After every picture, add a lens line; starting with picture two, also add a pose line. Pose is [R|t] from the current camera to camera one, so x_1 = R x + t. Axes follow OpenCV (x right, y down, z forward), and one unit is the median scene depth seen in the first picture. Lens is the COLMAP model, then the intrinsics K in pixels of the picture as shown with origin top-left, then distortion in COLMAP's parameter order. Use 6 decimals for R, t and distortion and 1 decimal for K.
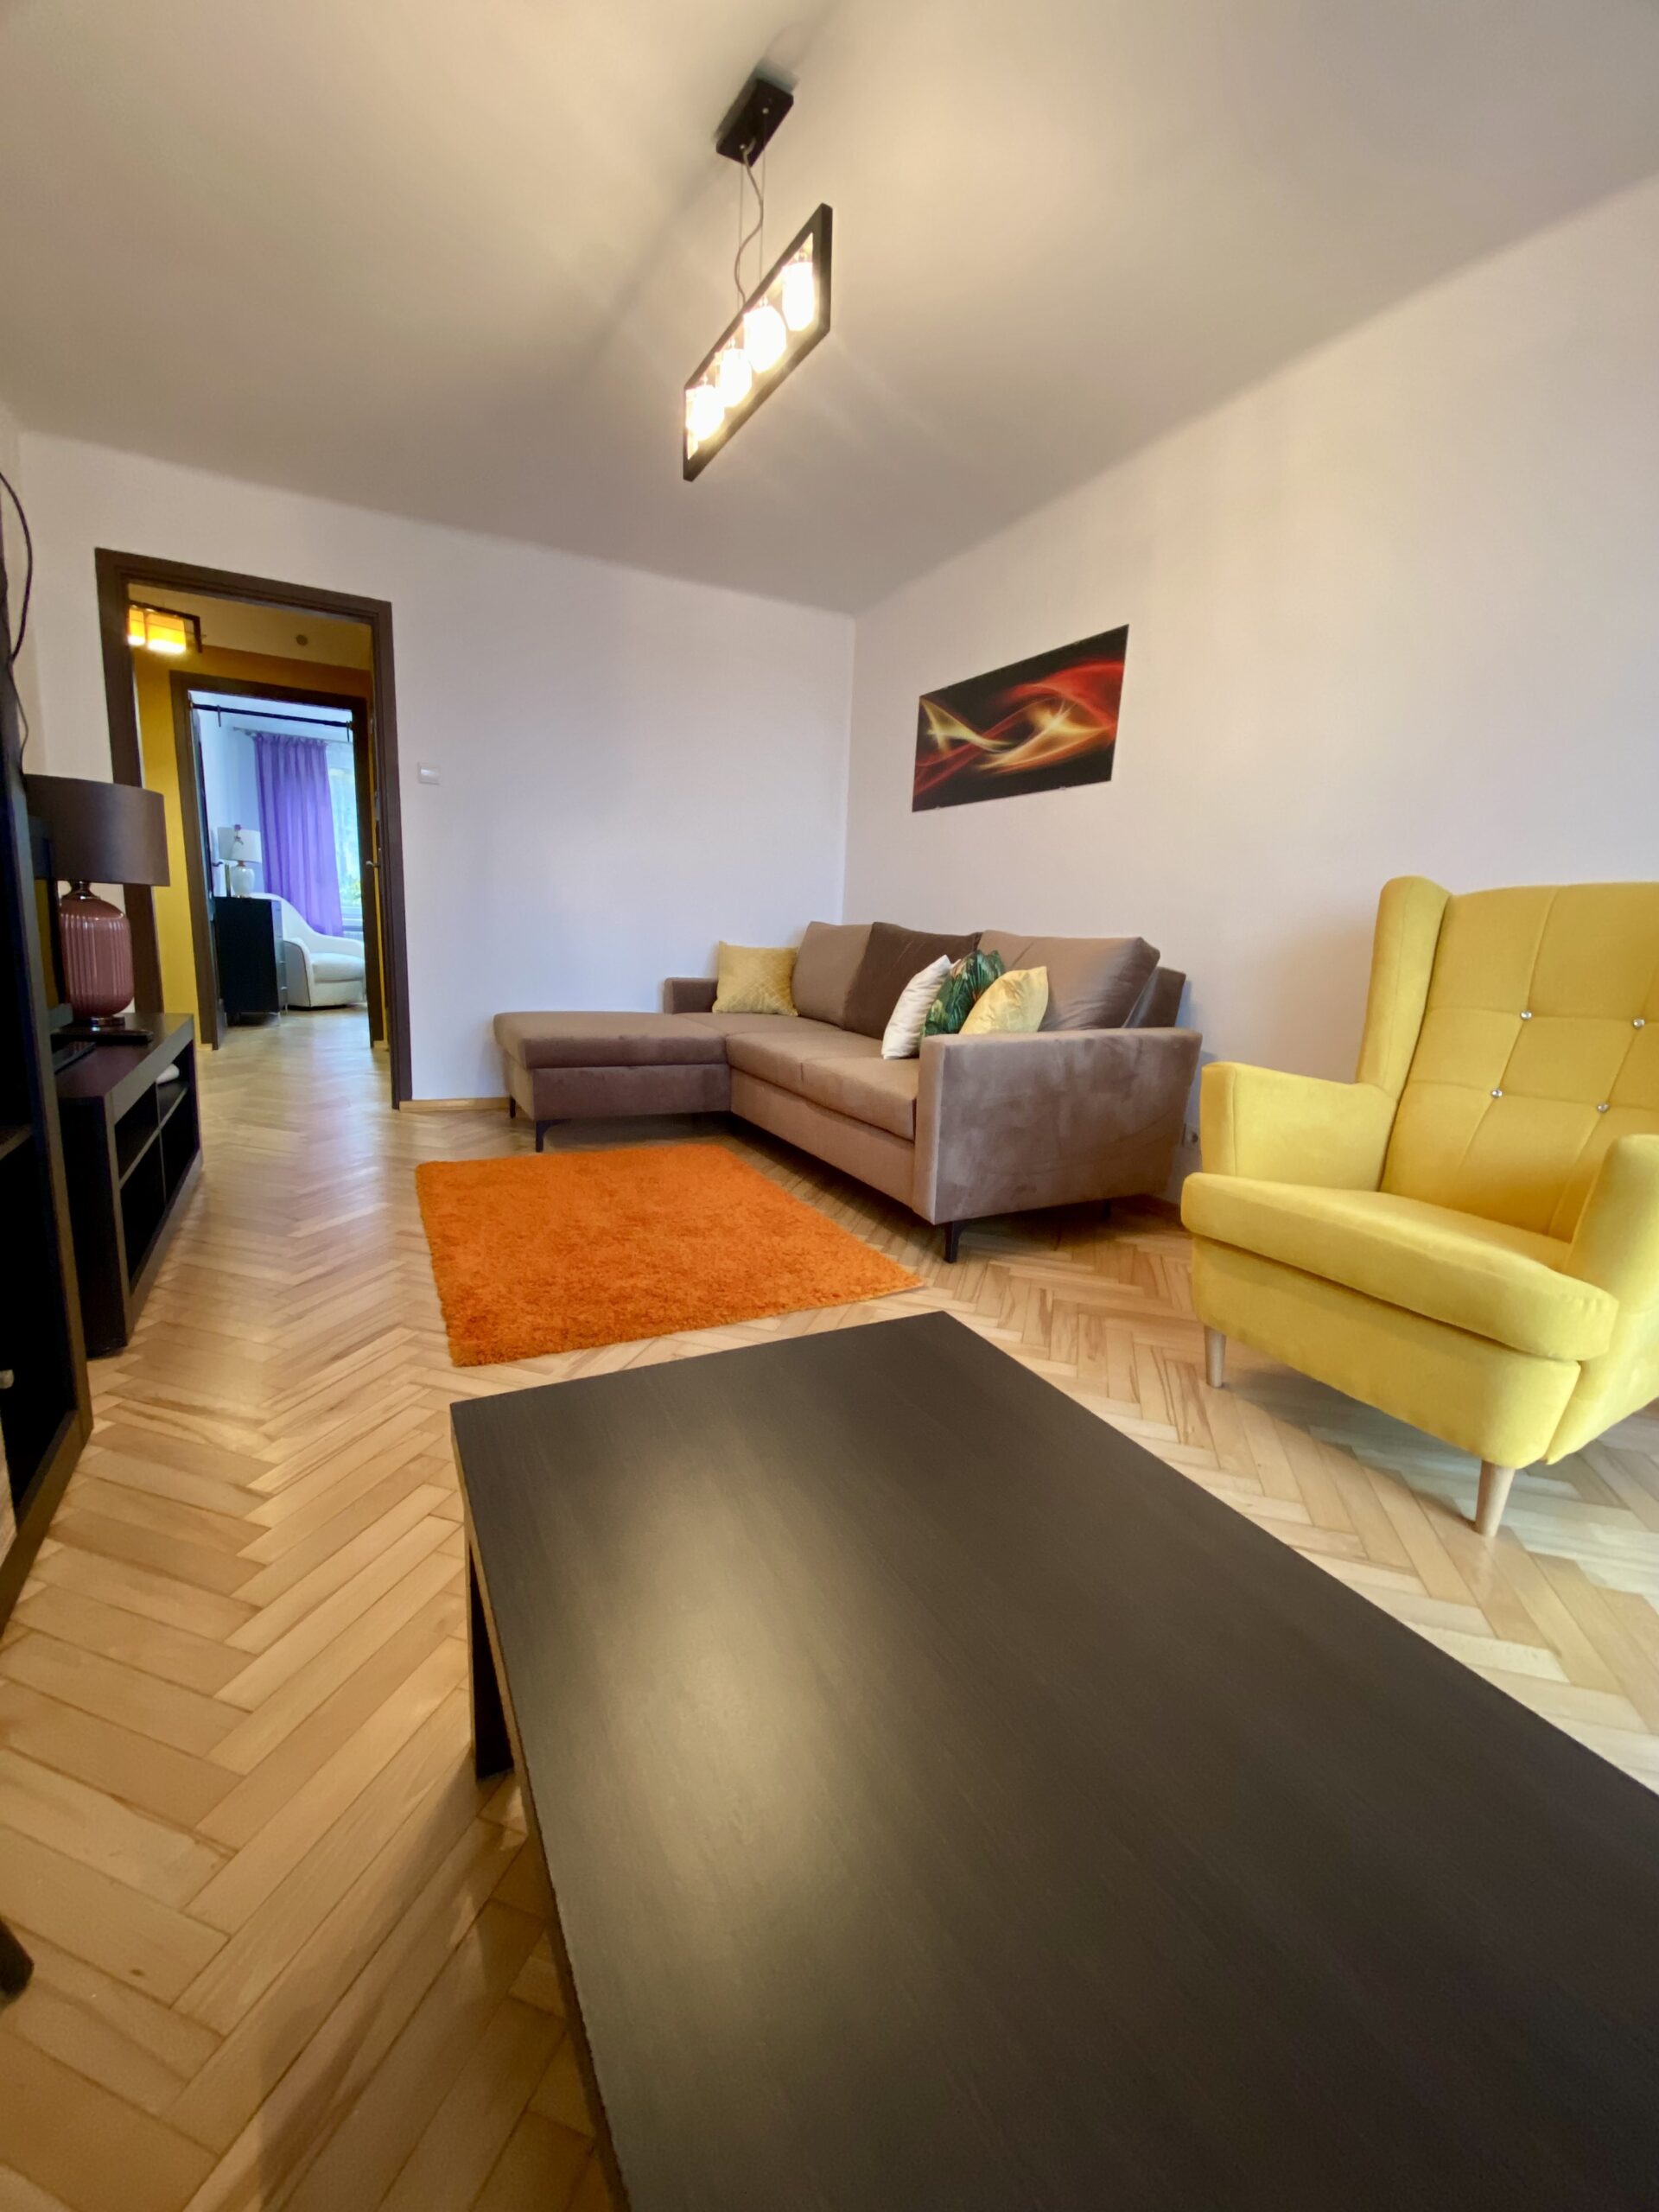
lens RADIAL K [[897.1, 0, 829.5], [0, 897.1, 1106.0], [0, 0, 1]] dist [0.001287, -0.013082]
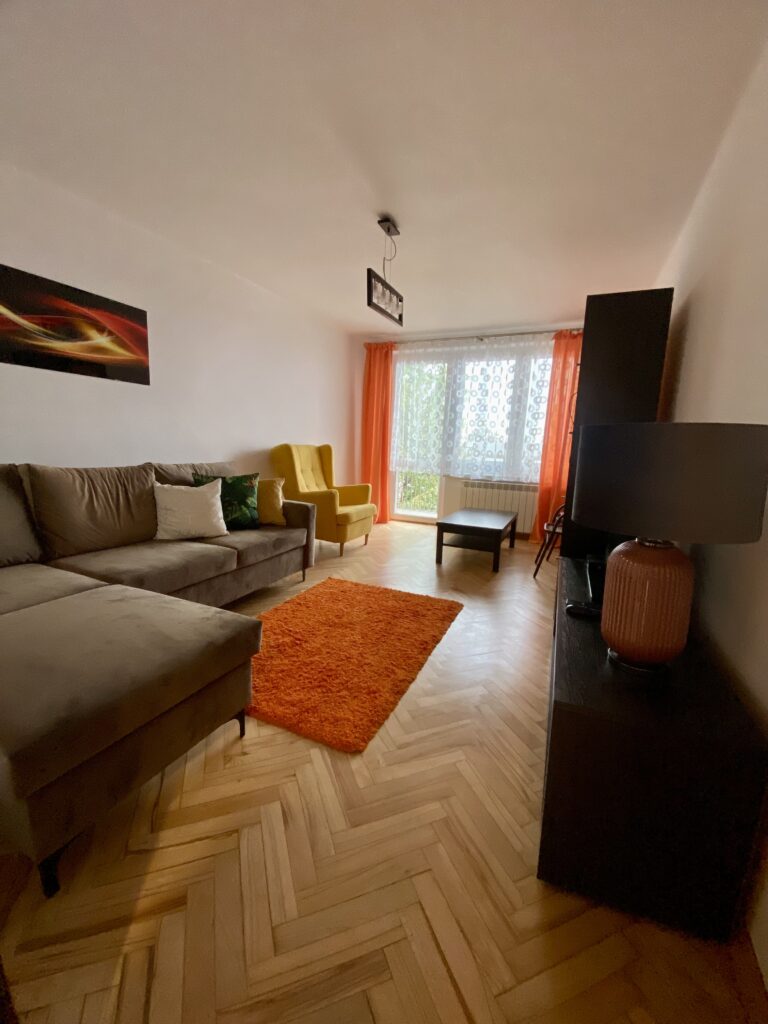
lens RADIAL K [[408.1, 0, 382.0], [0, 408.1, 512.8], [0, 0, 1]] dist [-0.000696, -0.013679]
pose [[-0.604439, -0.194967, 0.772426, -0.696362], [0.095990, 0.944702, 0.313565, -0.294883], [-0.790848, 0.263676, -0.552300, 1.048463]]
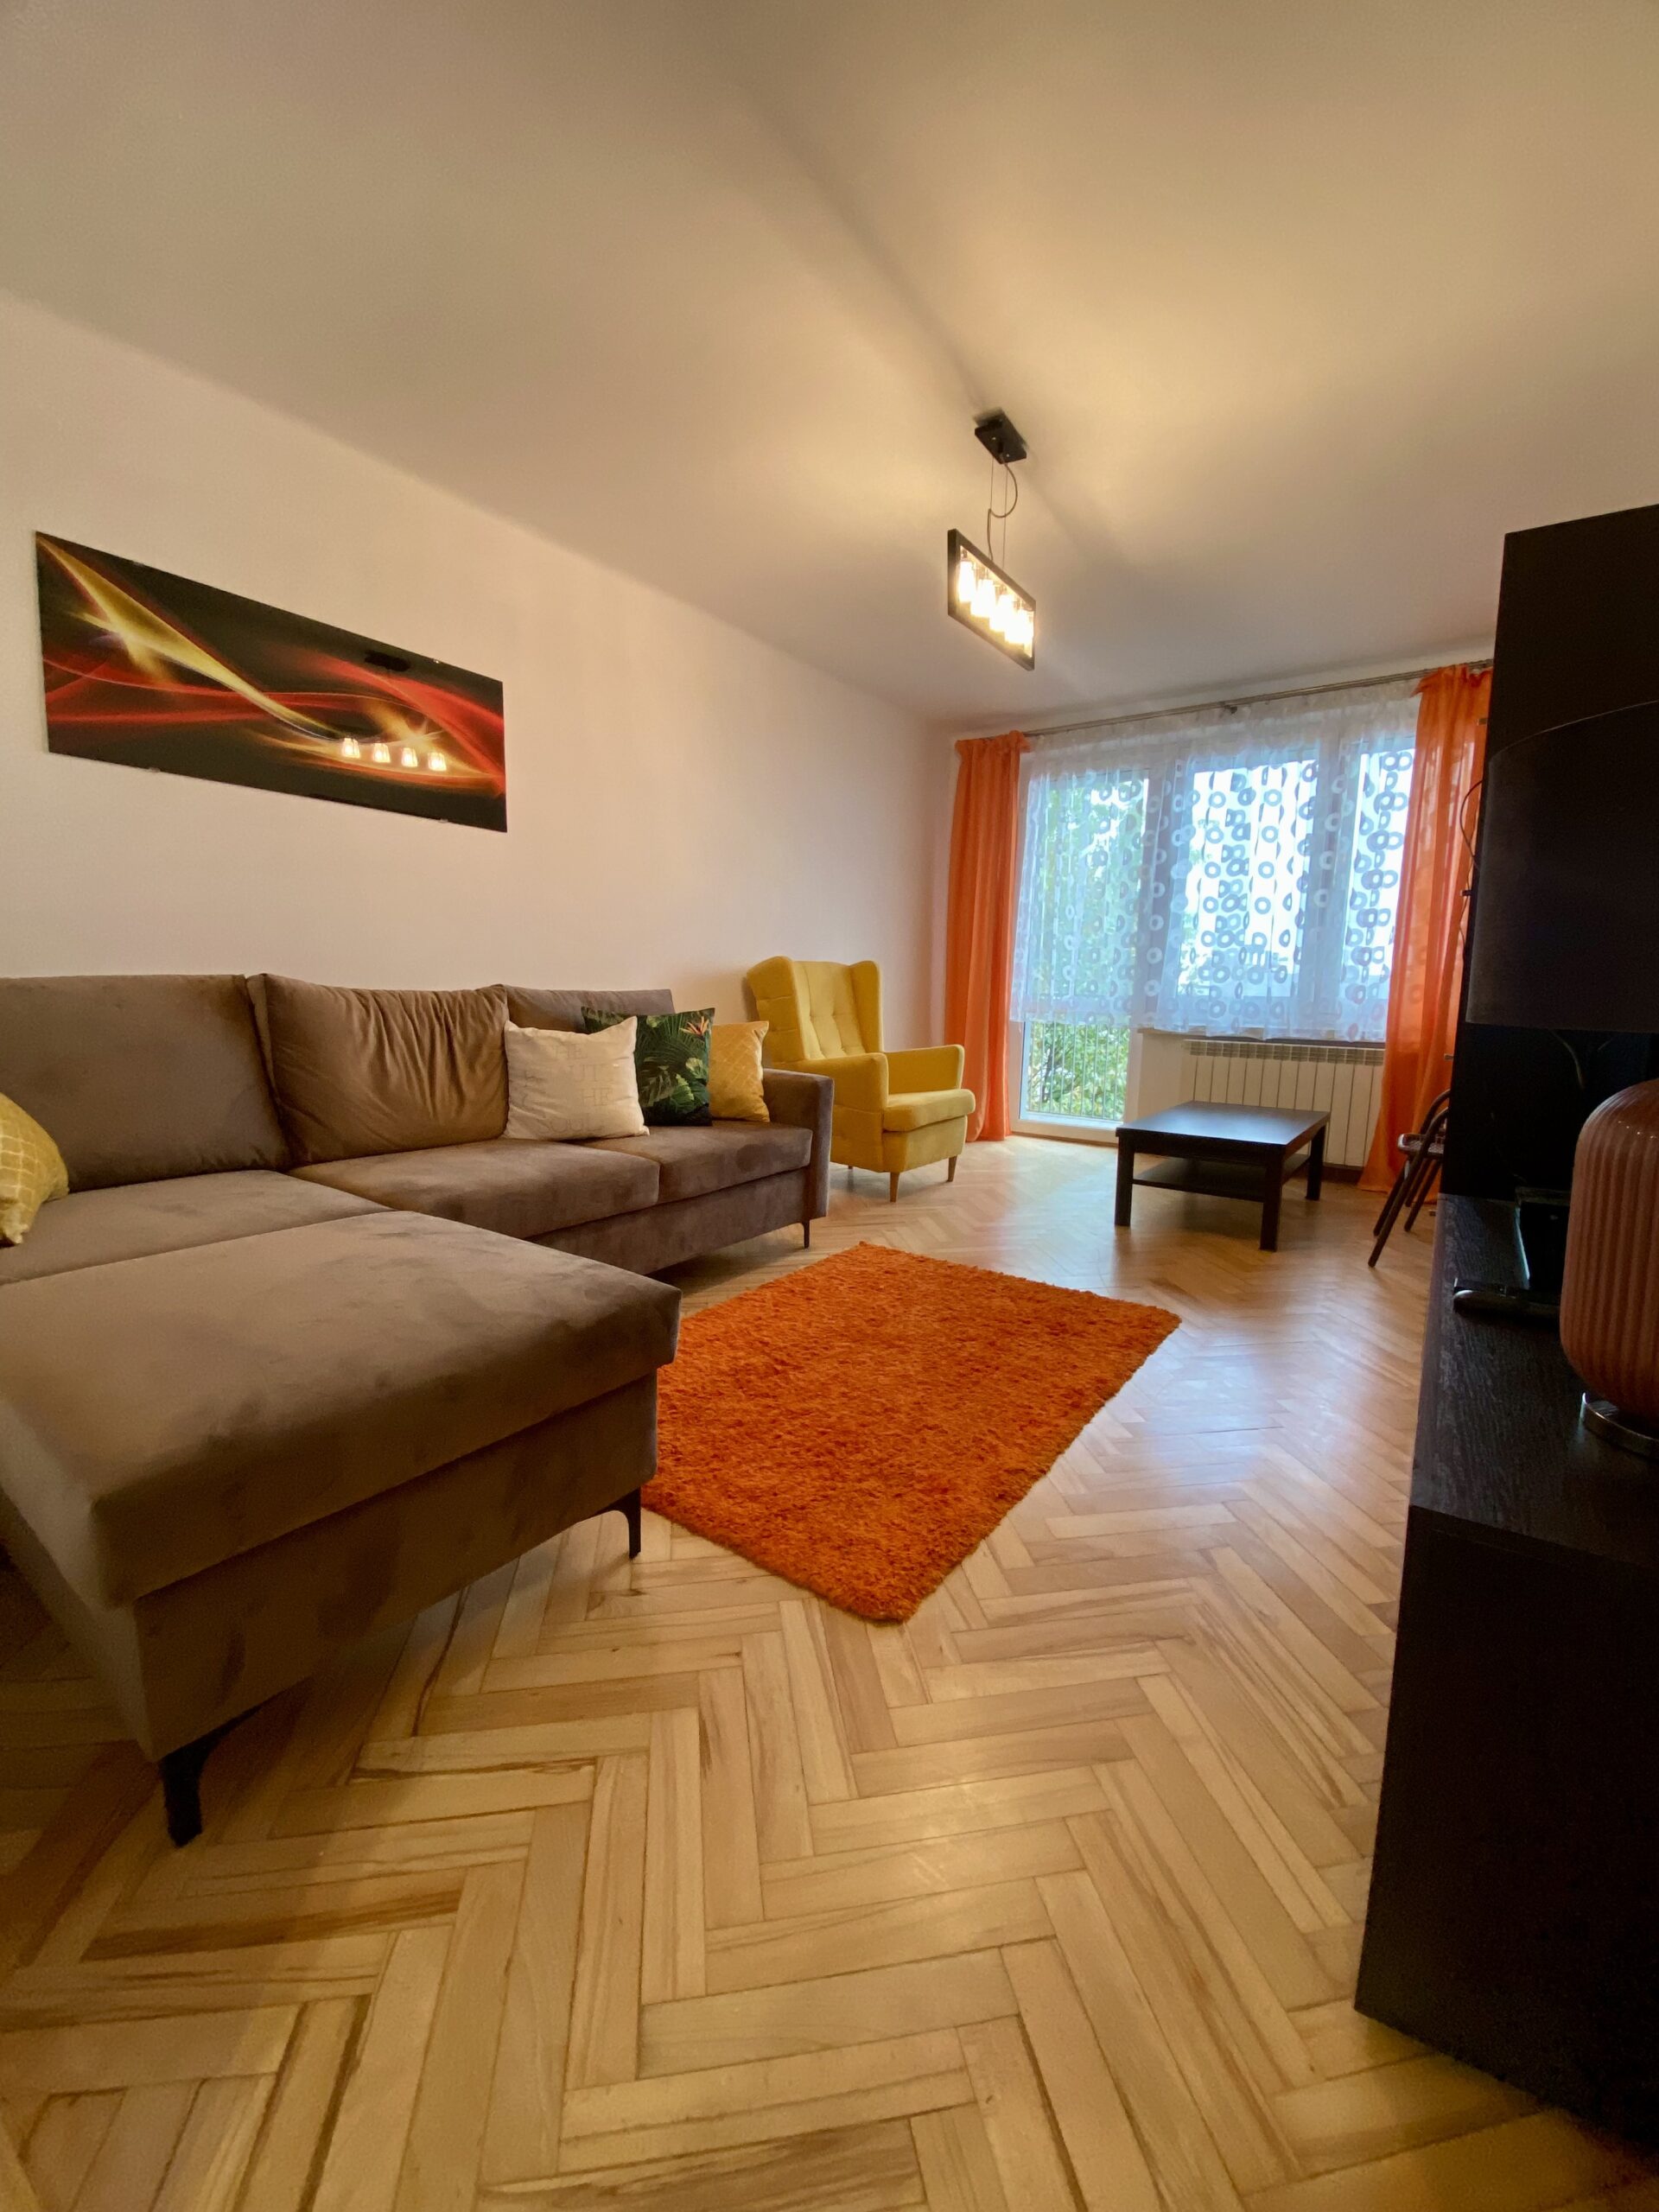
lens RADIAL K [[881.5, 0, 825.2], [0, 881.5, 1107.8], [0, 0, 1]] dist [-0.000696, -0.013679]
pose [[-0.432736, -0.169347, 0.885472, -0.686869], [0.140480, 0.957534, 0.251783, -0.237694], [-0.890508, 0.233346, -0.390570, 1.020752]]
